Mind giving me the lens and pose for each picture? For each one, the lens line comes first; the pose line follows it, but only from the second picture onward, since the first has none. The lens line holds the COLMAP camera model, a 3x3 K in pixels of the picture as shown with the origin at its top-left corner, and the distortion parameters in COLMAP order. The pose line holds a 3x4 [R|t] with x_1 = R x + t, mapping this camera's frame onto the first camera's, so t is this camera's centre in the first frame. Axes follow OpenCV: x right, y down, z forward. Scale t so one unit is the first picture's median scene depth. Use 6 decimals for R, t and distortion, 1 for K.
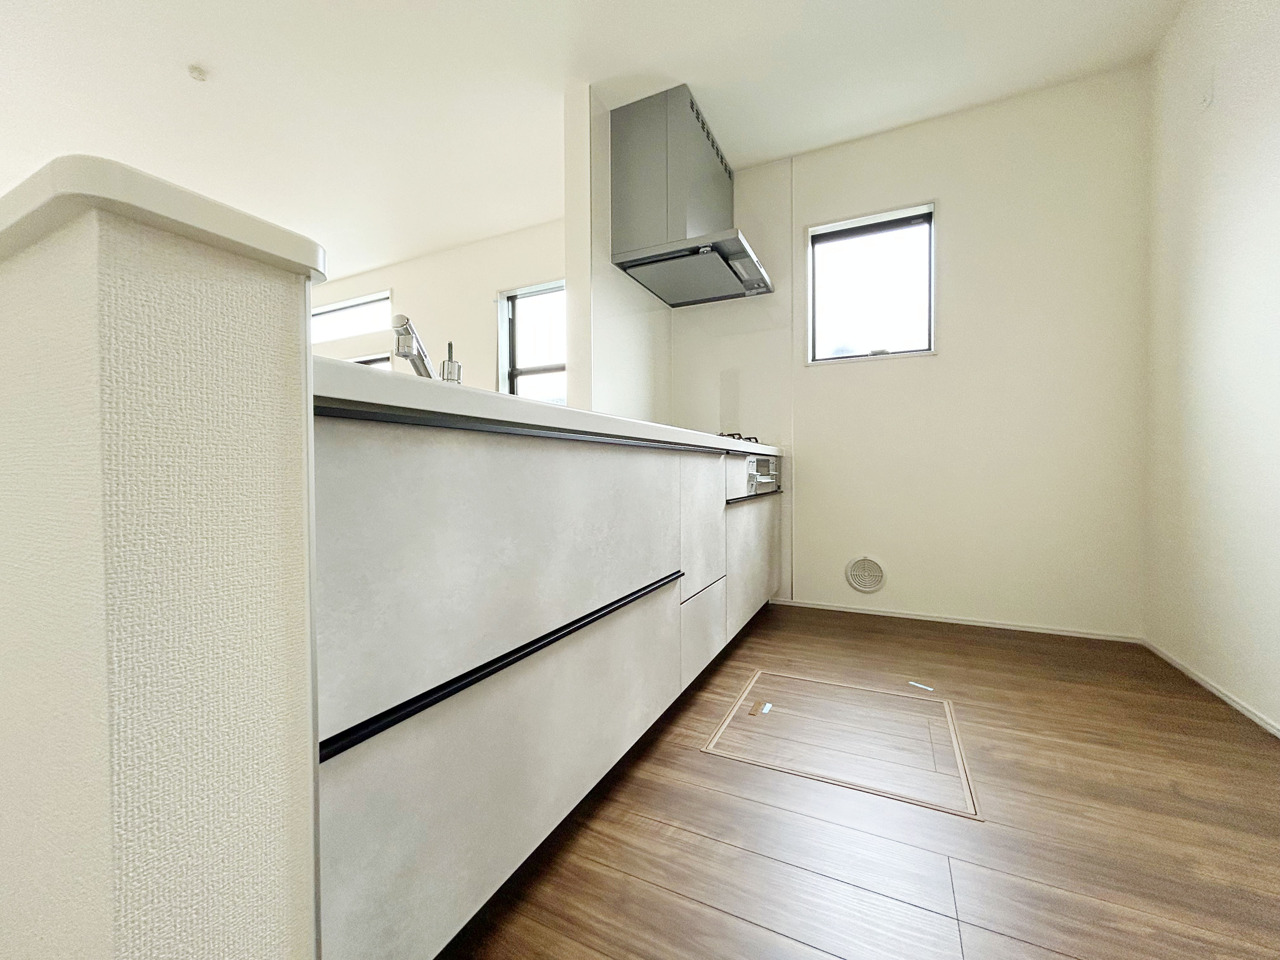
lens RADIAL K [[507.1, 0, 636.9], [0, 507.1, 476.9], [0, 0, 1]] dist [-0.005430, 0.003375]
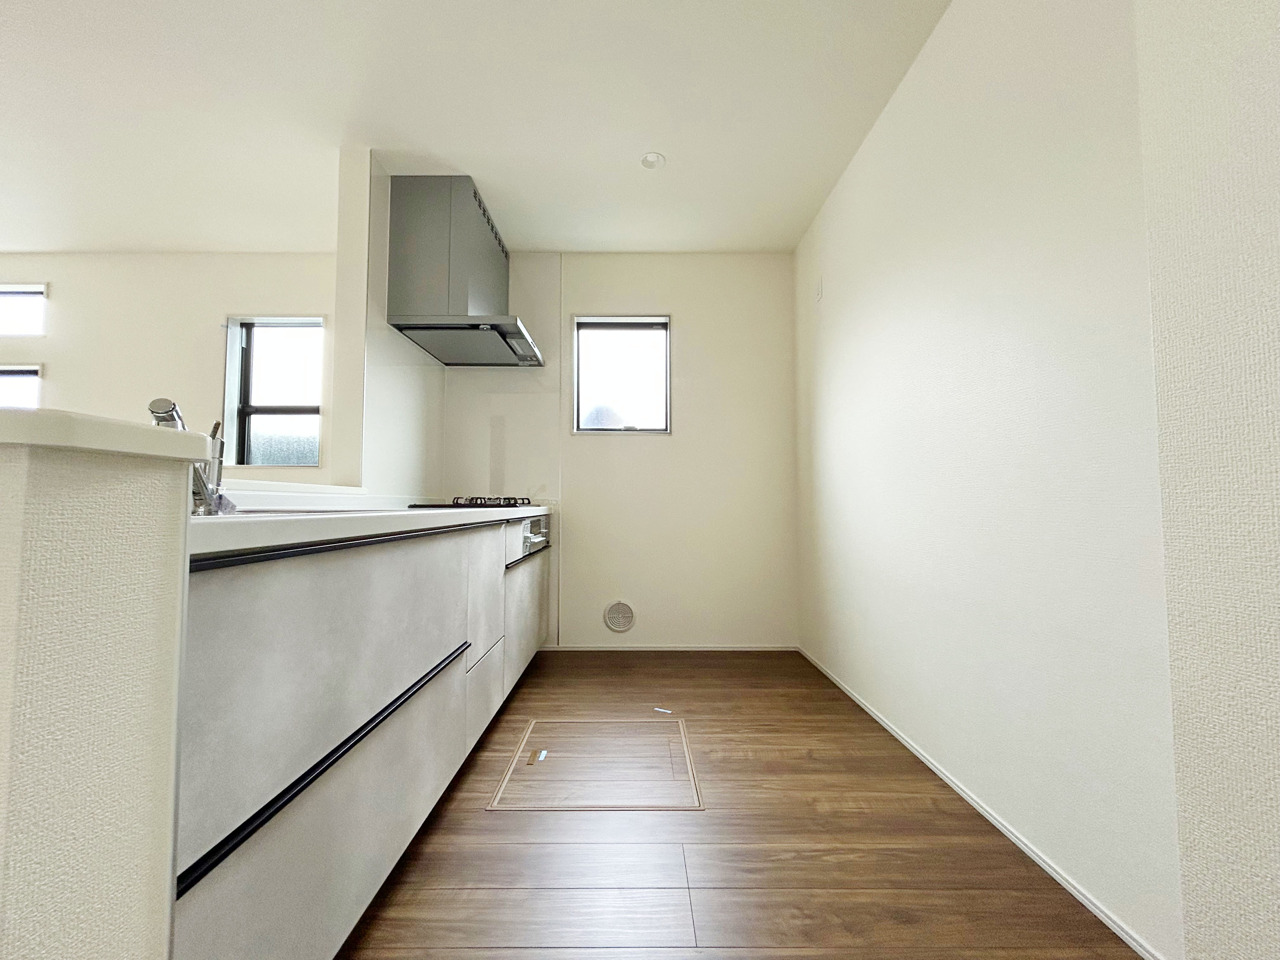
lens RADIAL K [[509.1, 0, 630.6], [0, 509.1, 477.9], [0, 0, 1]] dist [-0.000054, 0.000309]
pose [[0.898289, 0.025459, 0.438668, -0.068965], [0.002477, 0.998011, -0.062994, -0.073822], [-0.439399, 0.057673, 0.896439, -0.113262]]
